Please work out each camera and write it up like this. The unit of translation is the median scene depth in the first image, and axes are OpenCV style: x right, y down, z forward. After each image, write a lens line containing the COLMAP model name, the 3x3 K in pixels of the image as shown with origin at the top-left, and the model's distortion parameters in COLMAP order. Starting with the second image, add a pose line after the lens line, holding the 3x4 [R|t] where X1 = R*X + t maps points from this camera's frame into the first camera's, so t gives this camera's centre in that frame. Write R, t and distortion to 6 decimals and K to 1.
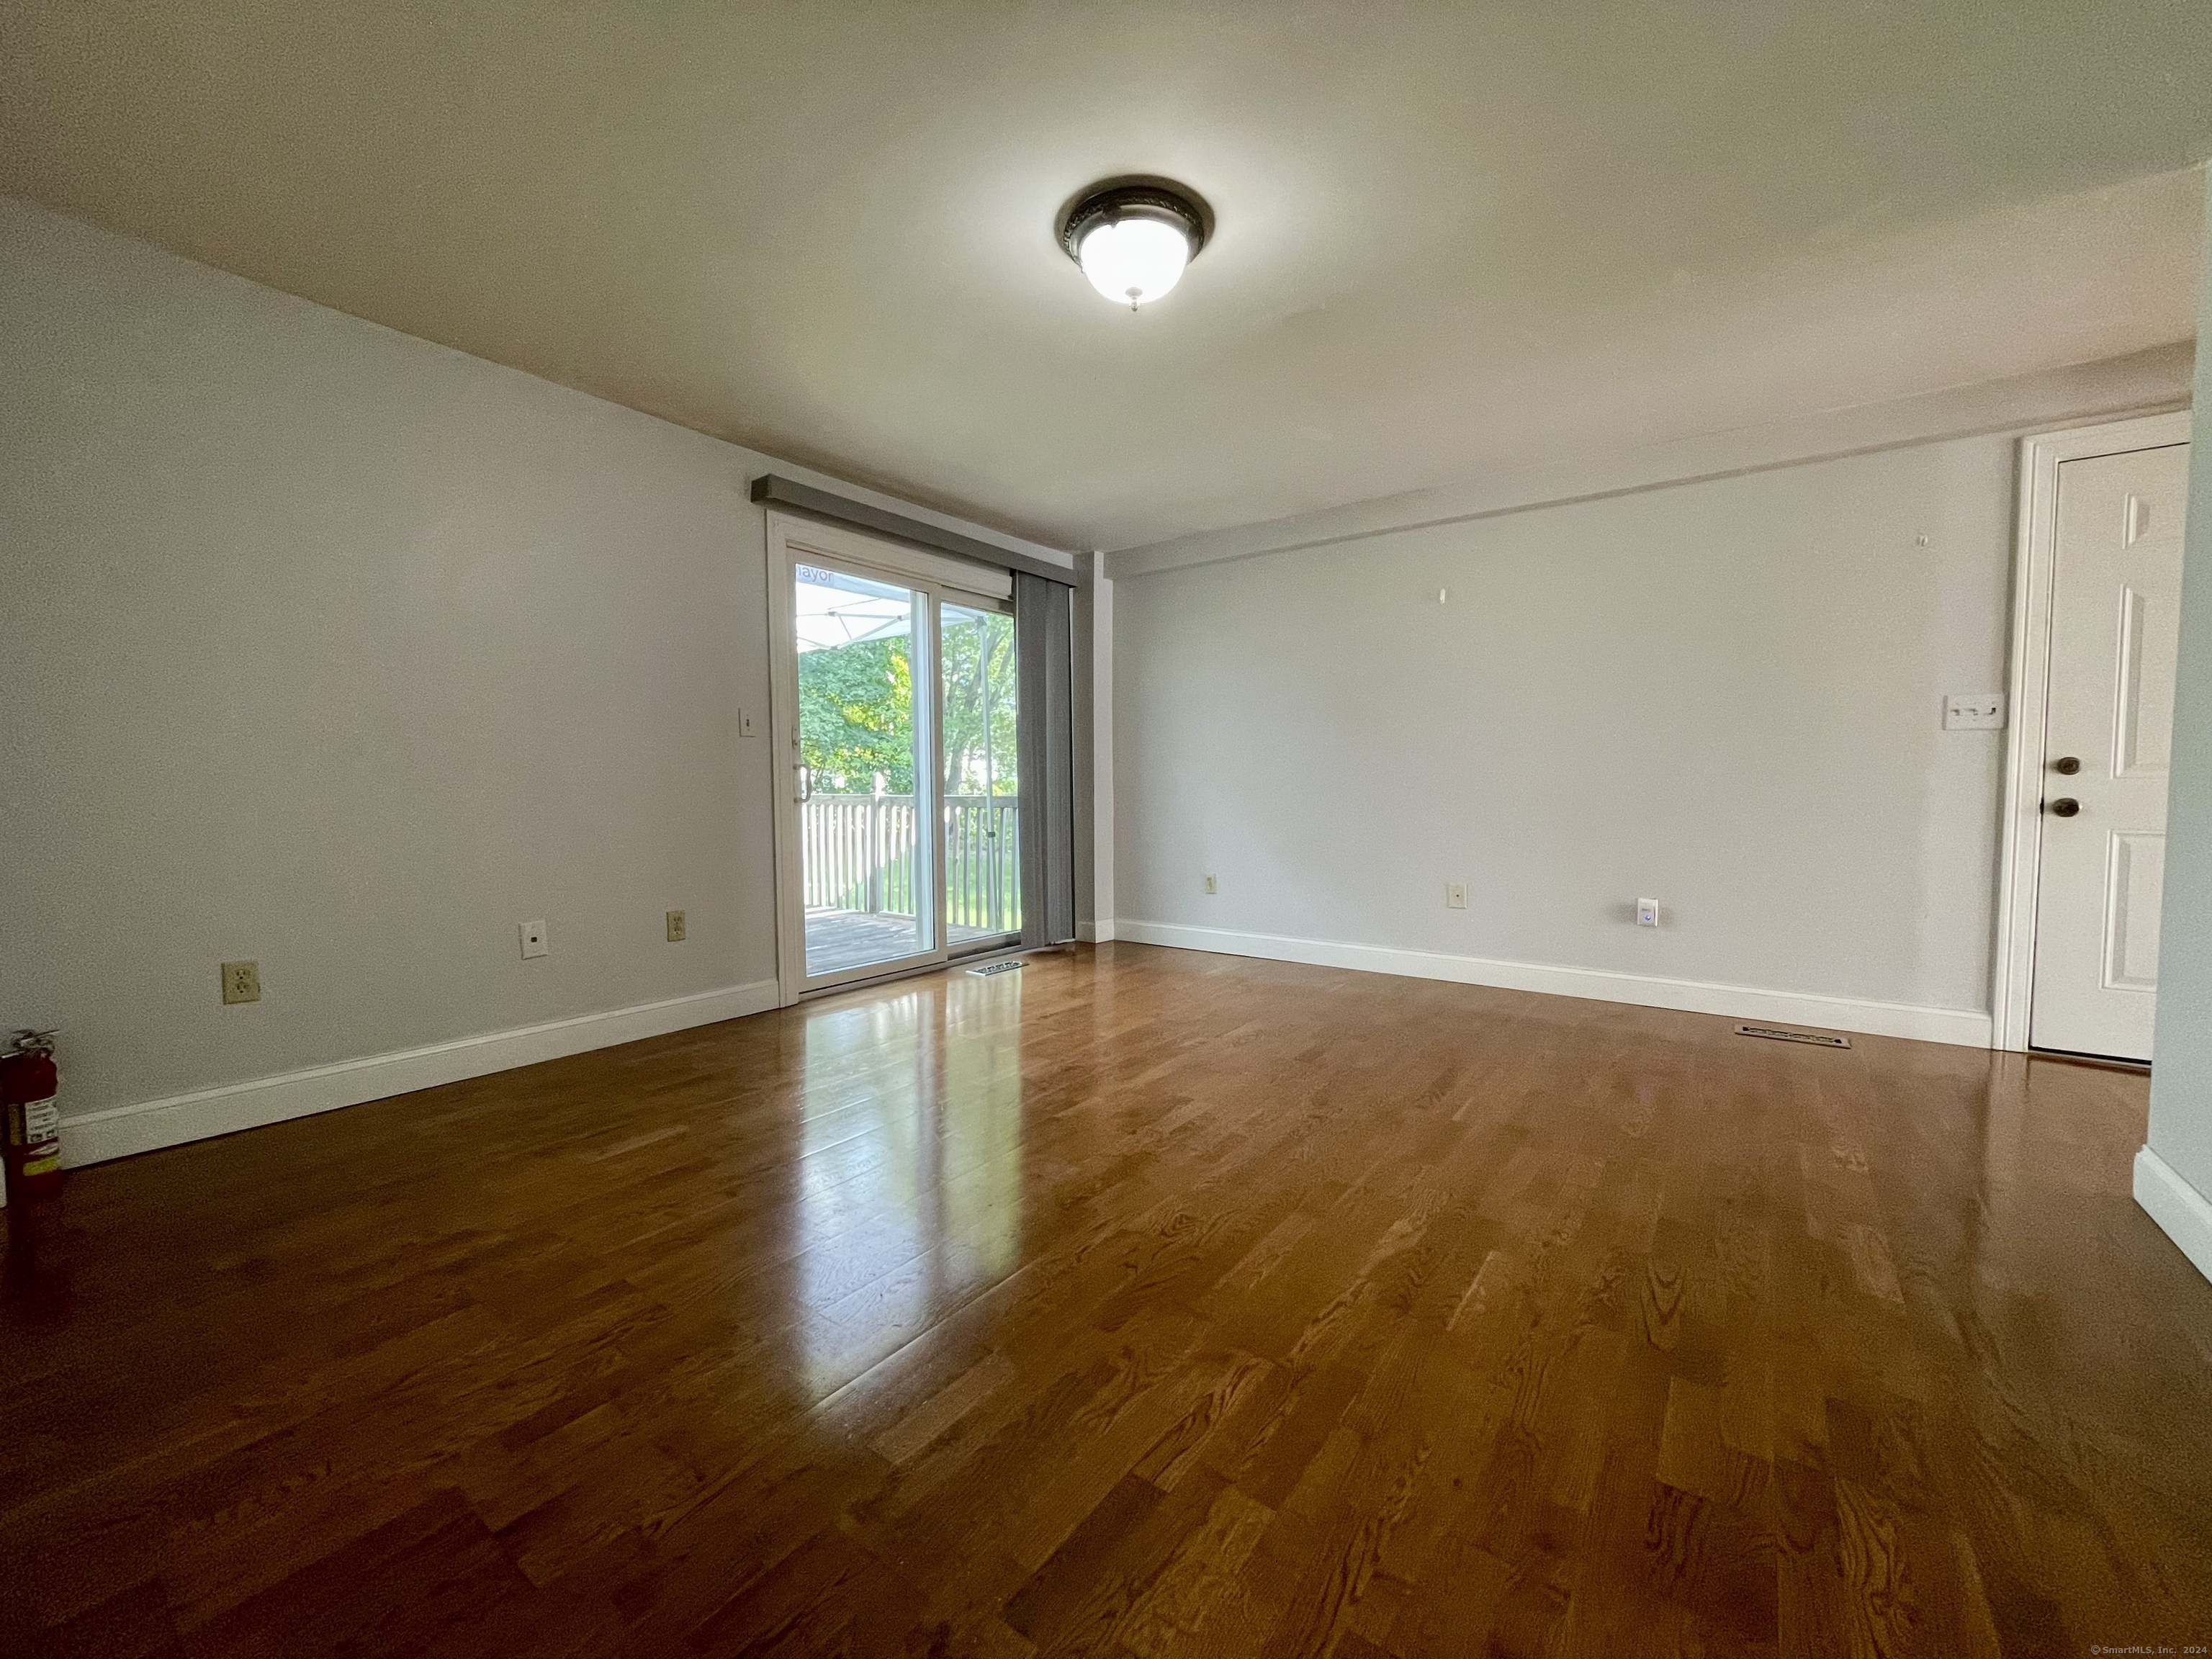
lens RADIAL K [[893.3, 0, 1107.2], [0, 893.3, 829.9], [0, 0, 1]] dist [-0.002289, -0.000290]
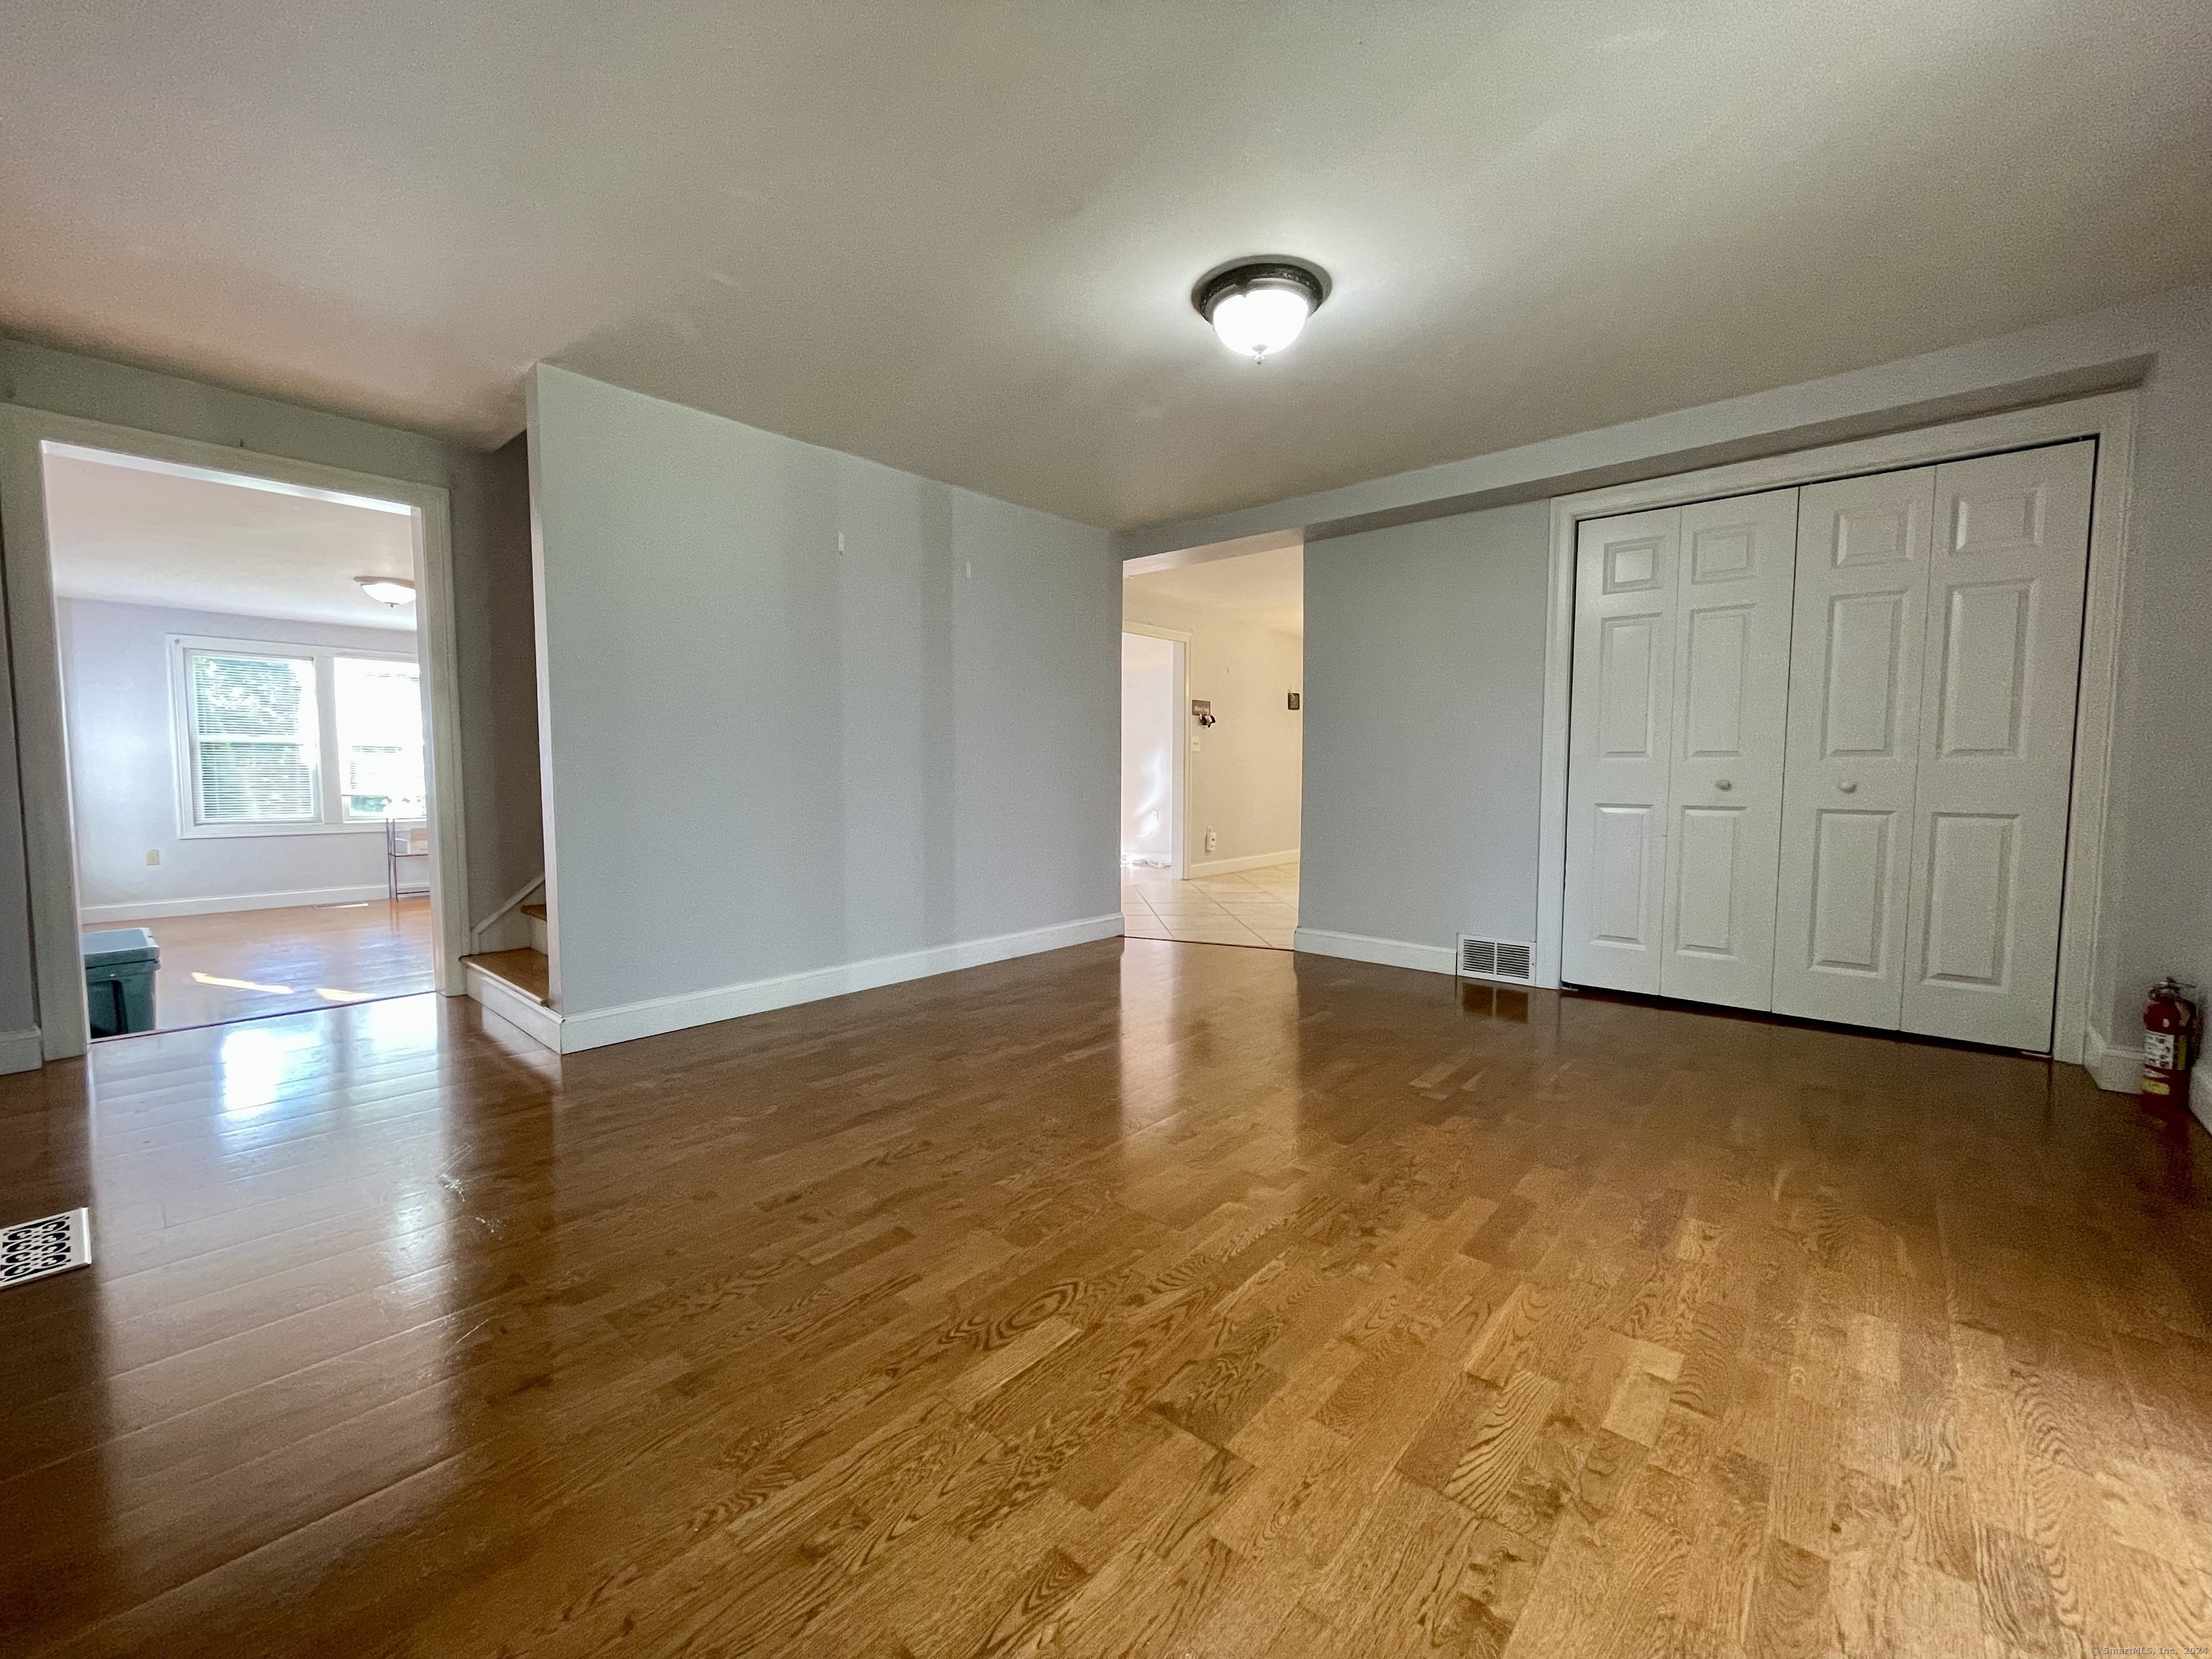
lens RADIAL K [[887.5, 0, 1106.0], [0, 887.5, 829.5], [0, 0, 1]] dist [-0.000494, -0.000198]
pose [[-0.996248, -0.006276, 0.086311, 0.085981], [0.004037, 0.992910, 0.118801, -0.084586], [-0.086445, 0.118704, -0.989160, 1.532860]]
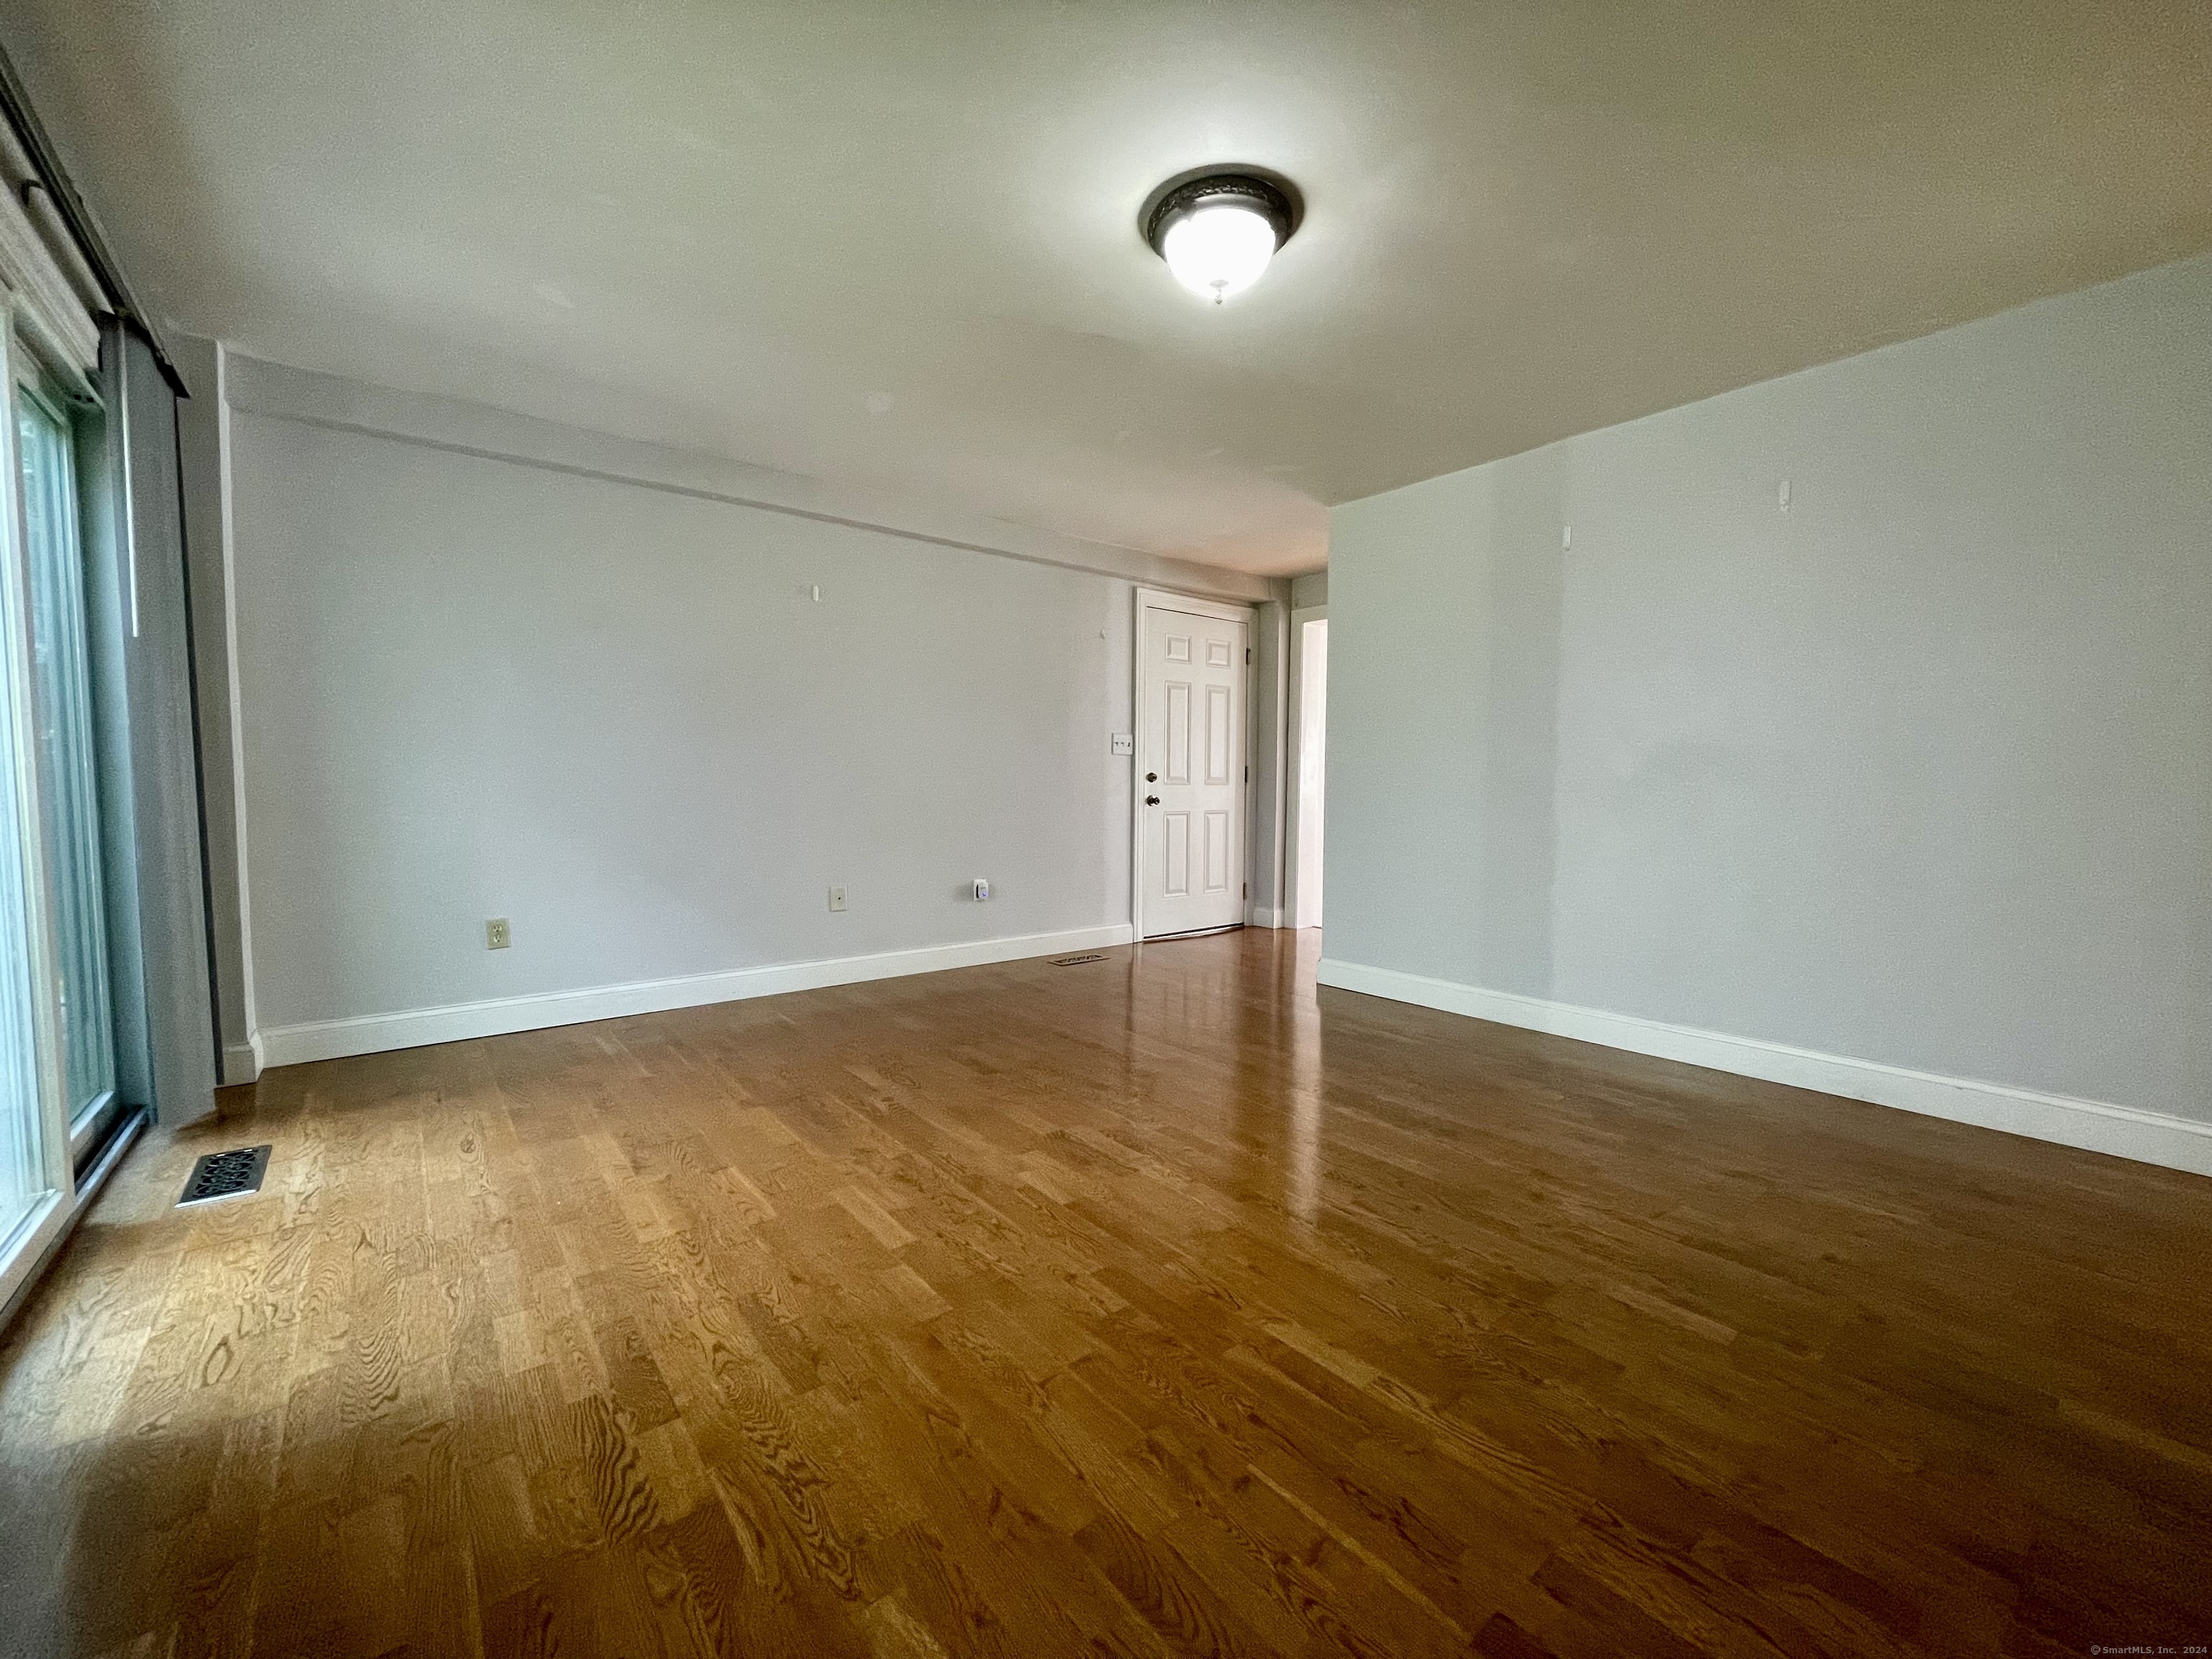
lens RADIAL K [[893.3, 0, 1107.2], [0, 893.3, 829.9], [0, 0, 1]] dist [-0.002289, -0.000290]
pose [[0.253200, -0.045391, 0.966349, -0.665043], [0.044255, 0.998396, 0.035301, -0.033093], [-0.966401, 0.033828, 0.254802, 0.611839]]
